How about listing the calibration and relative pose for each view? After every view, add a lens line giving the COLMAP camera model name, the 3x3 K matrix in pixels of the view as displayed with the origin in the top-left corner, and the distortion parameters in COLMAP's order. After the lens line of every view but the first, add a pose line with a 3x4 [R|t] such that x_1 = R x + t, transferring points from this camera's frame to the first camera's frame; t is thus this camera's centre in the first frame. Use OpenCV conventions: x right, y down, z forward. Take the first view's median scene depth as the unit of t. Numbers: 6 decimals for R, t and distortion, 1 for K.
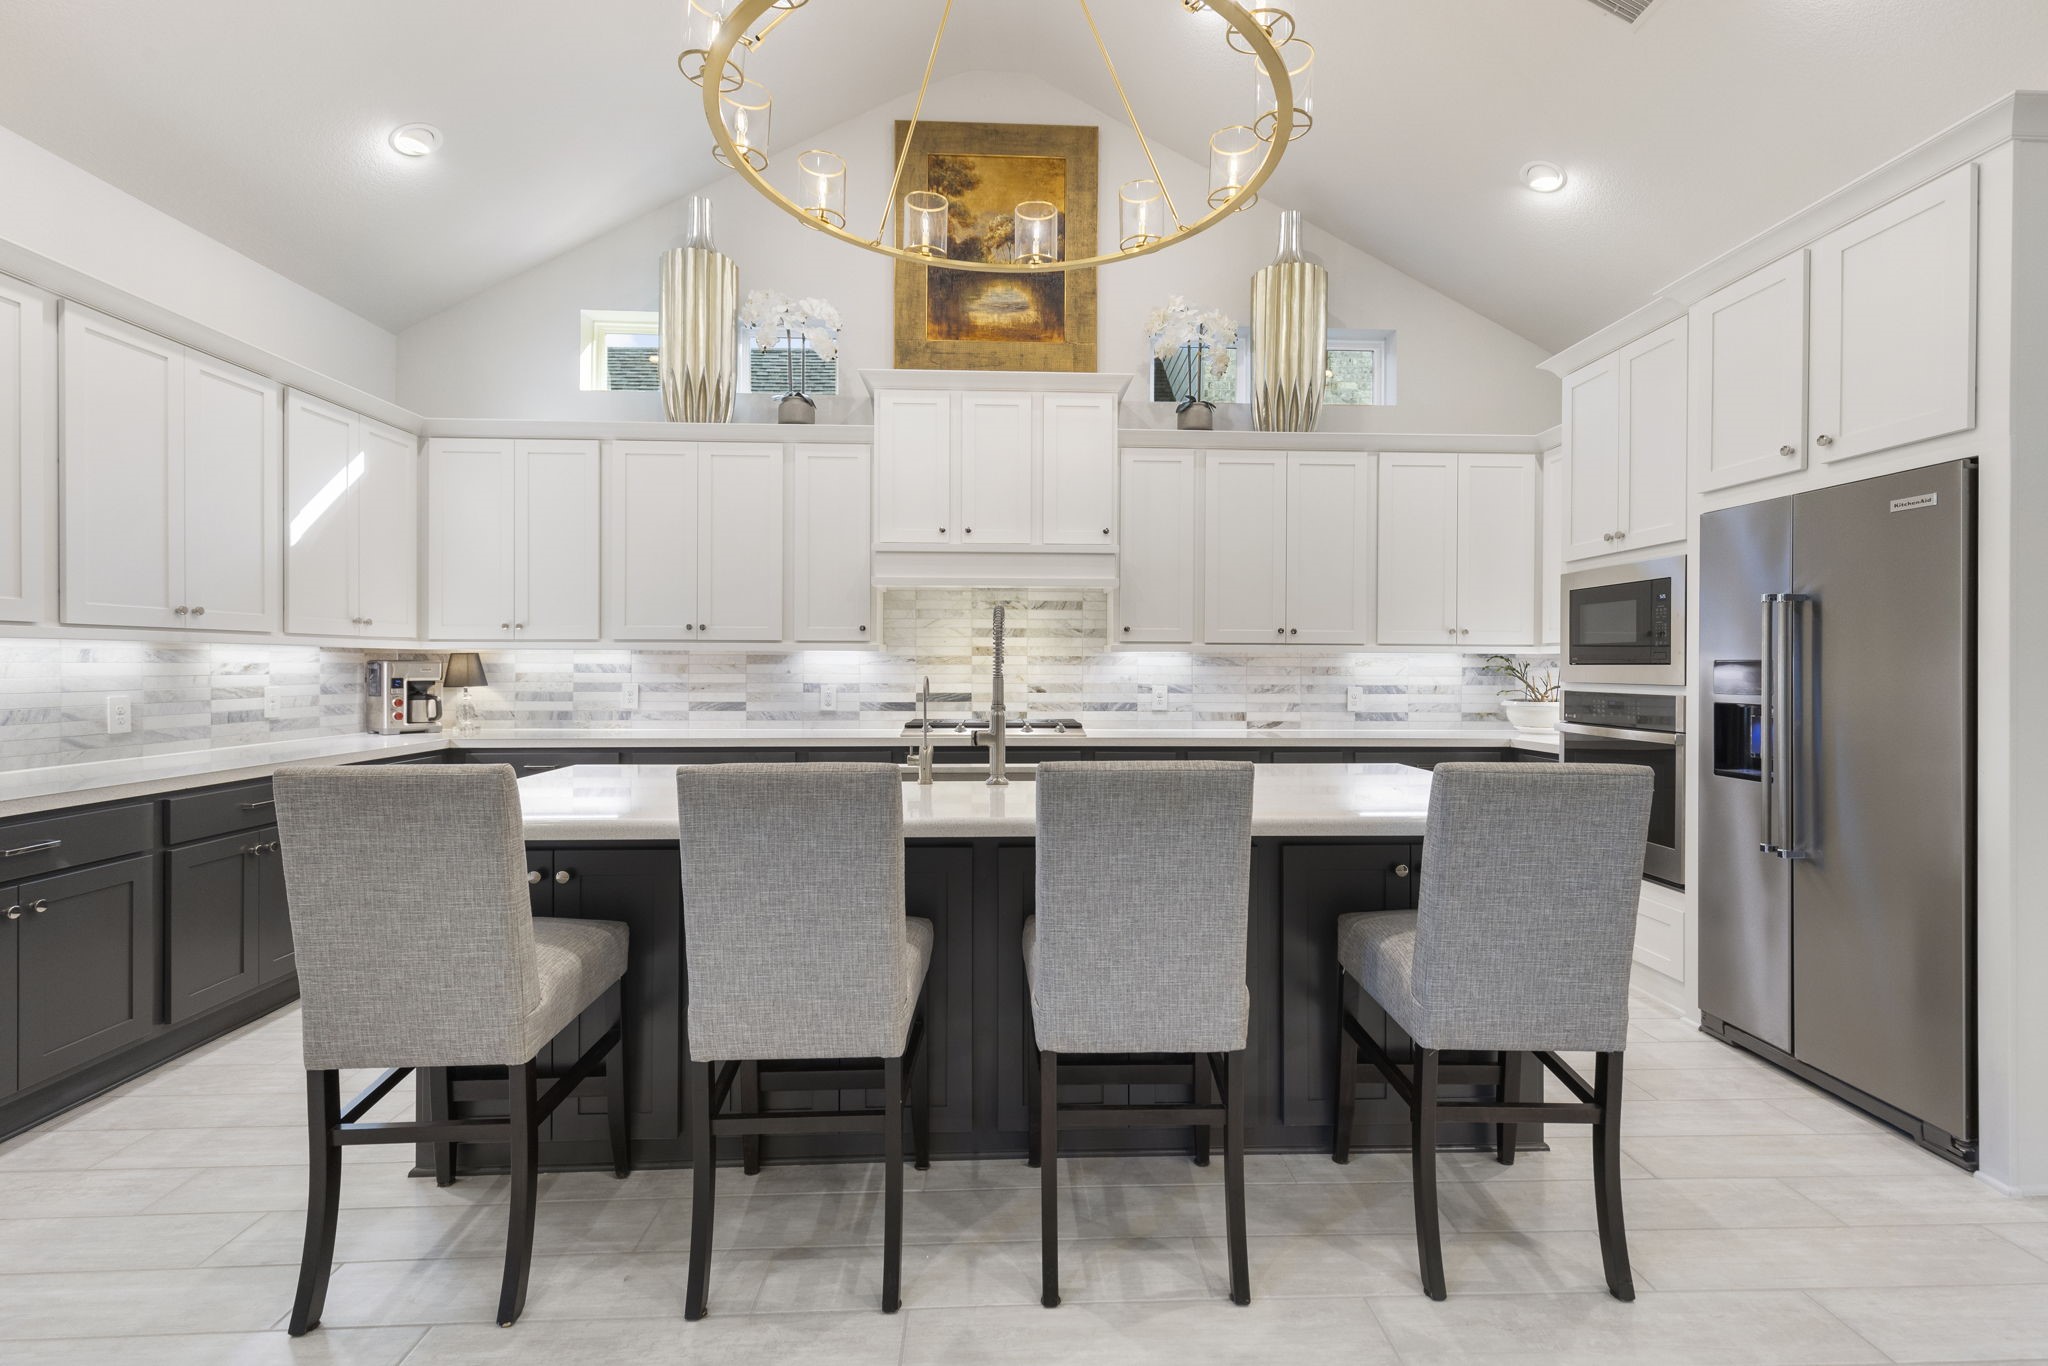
lens RADIAL K [[929.8, 0, 1045.2], [0, 929.8, 669.4], [0, 0, 1]] dist [0.011519, 0.000698]
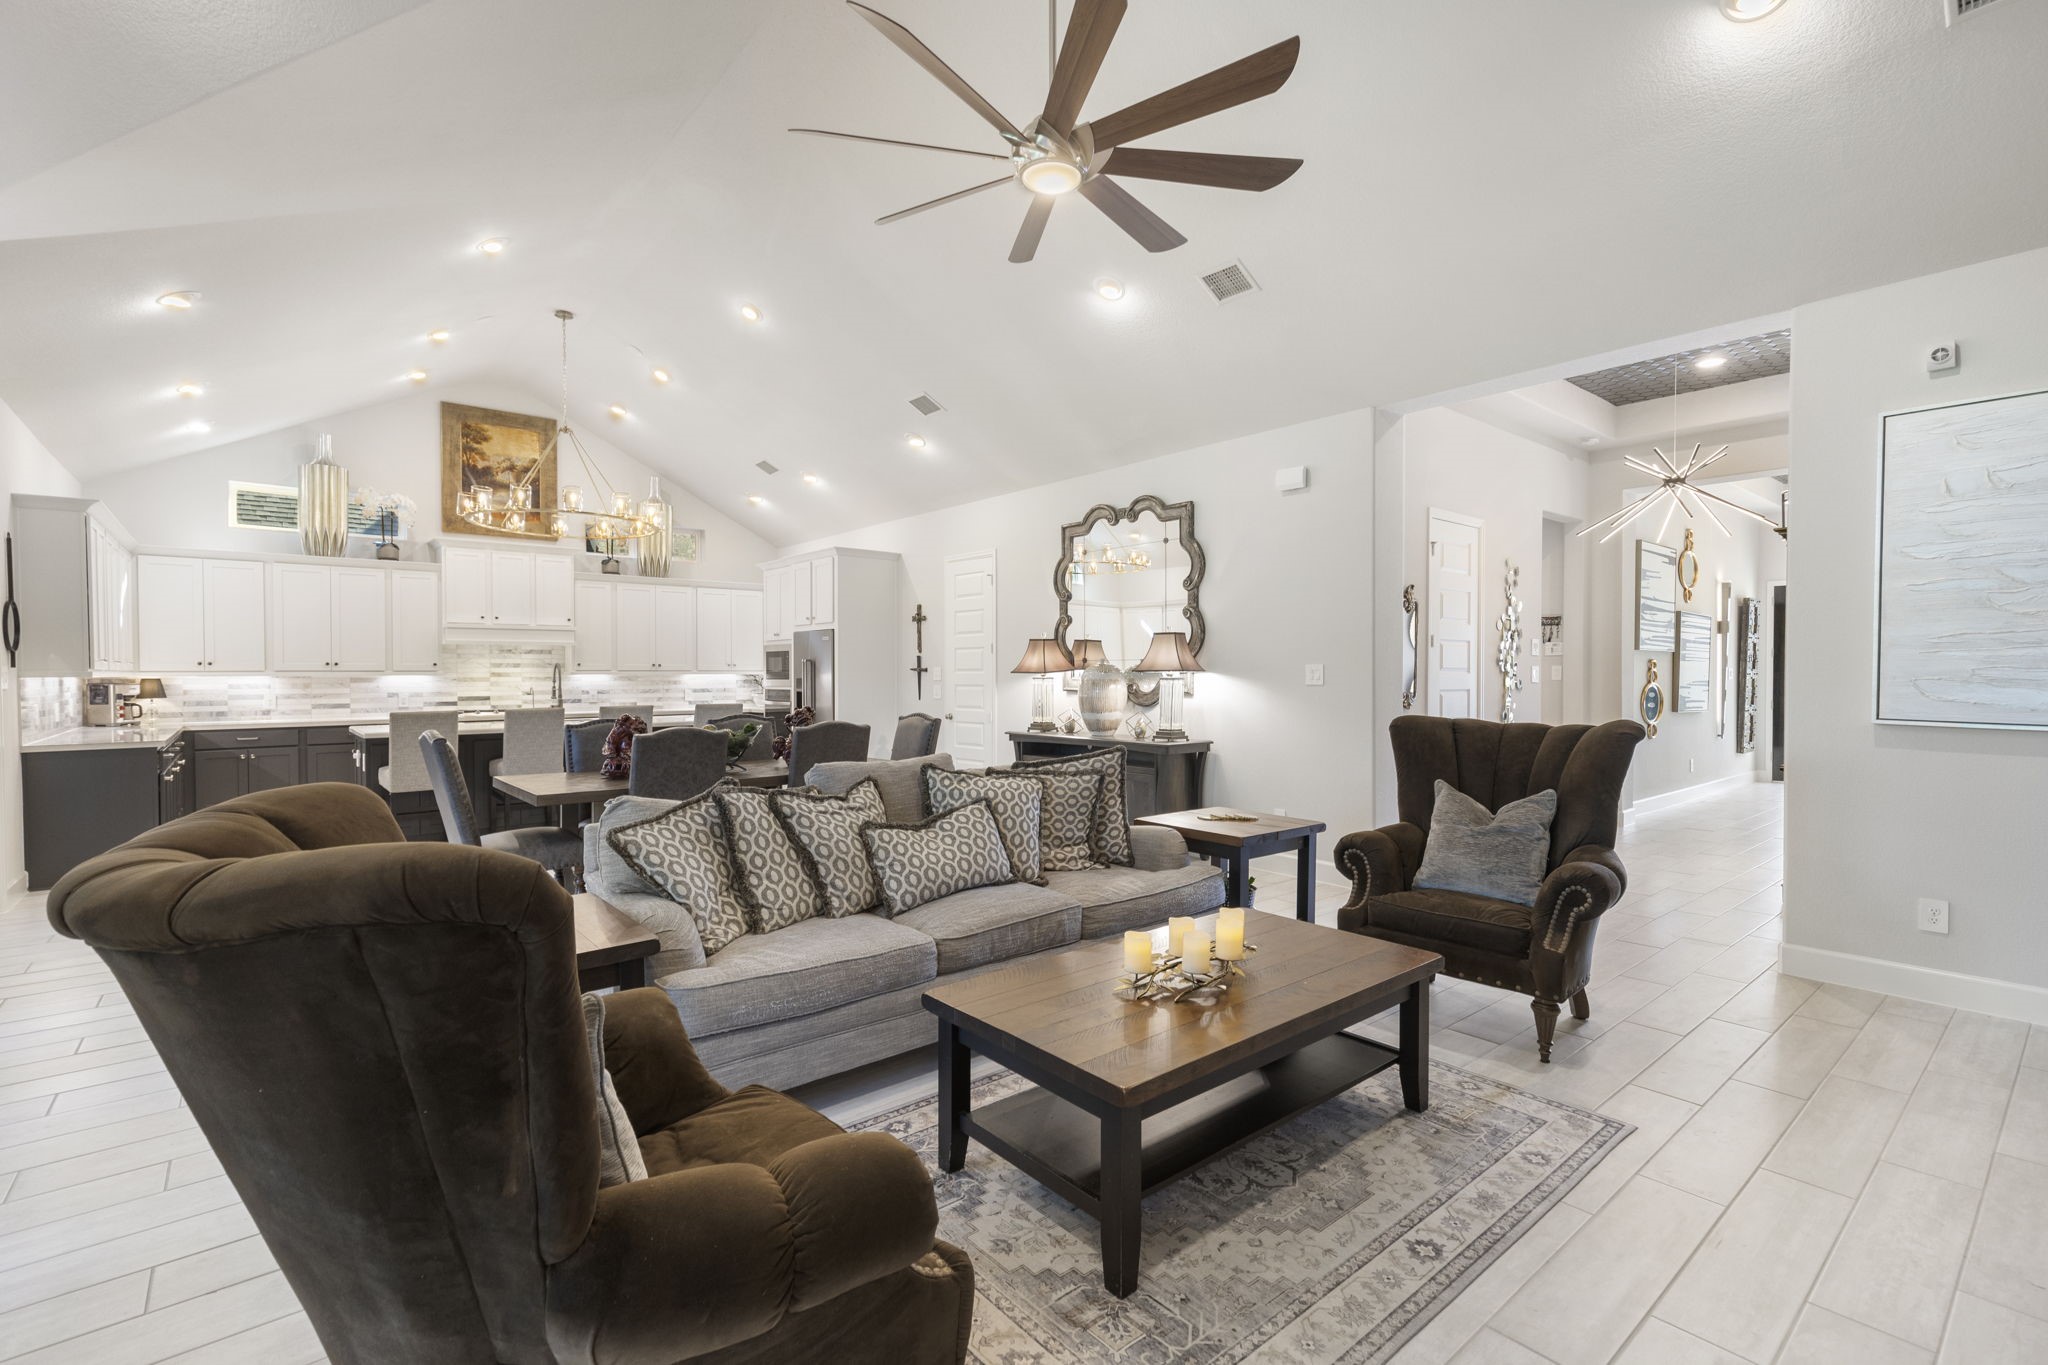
lens RADIAL K [[929.8, 0, 1045.2], [0, 929.8, 668.9], [0, 0, 1]] dist [0.011519, 0.000698]
pose [[0.786979, -0.004112, 0.616966, -0.389205], [0.010411, 0.999924, -0.006615, -0.006966], [-0.616892, 0.011629, 0.786962, -1.349175]]
